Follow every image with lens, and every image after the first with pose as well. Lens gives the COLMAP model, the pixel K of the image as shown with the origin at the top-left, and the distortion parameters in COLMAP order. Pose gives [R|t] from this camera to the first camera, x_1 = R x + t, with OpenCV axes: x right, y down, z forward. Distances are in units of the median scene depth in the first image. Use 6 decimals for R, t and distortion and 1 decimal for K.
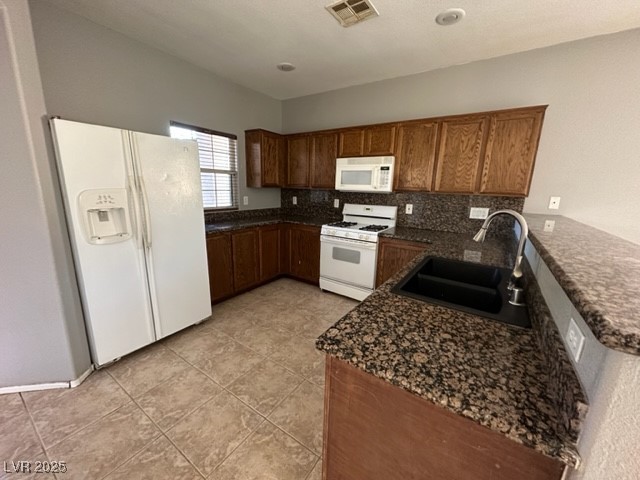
lens RADIAL K [[255.8, 0, 321.3], [0, 255.8, 240.8], [0, 0, 1]] dist [-0.000380, -0.000021]
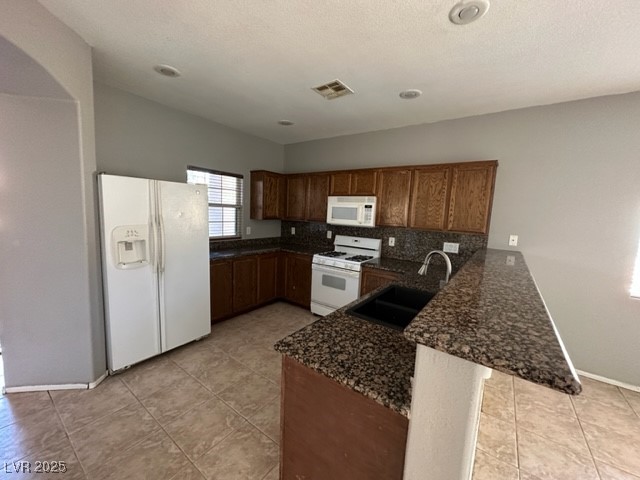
lens RADIAL K [[255.8, 0, 320.5], [0, 255.8, 240.6], [0, 0, 1]] dist [-0.000380, -0.000021]
pose [[0.999205, 0.019648, -0.034677, 0.120914], [-0.022991, 0.994842, -0.098793, -0.020575], [0.032557, 0.099512, 0.994504, -0.205271]]
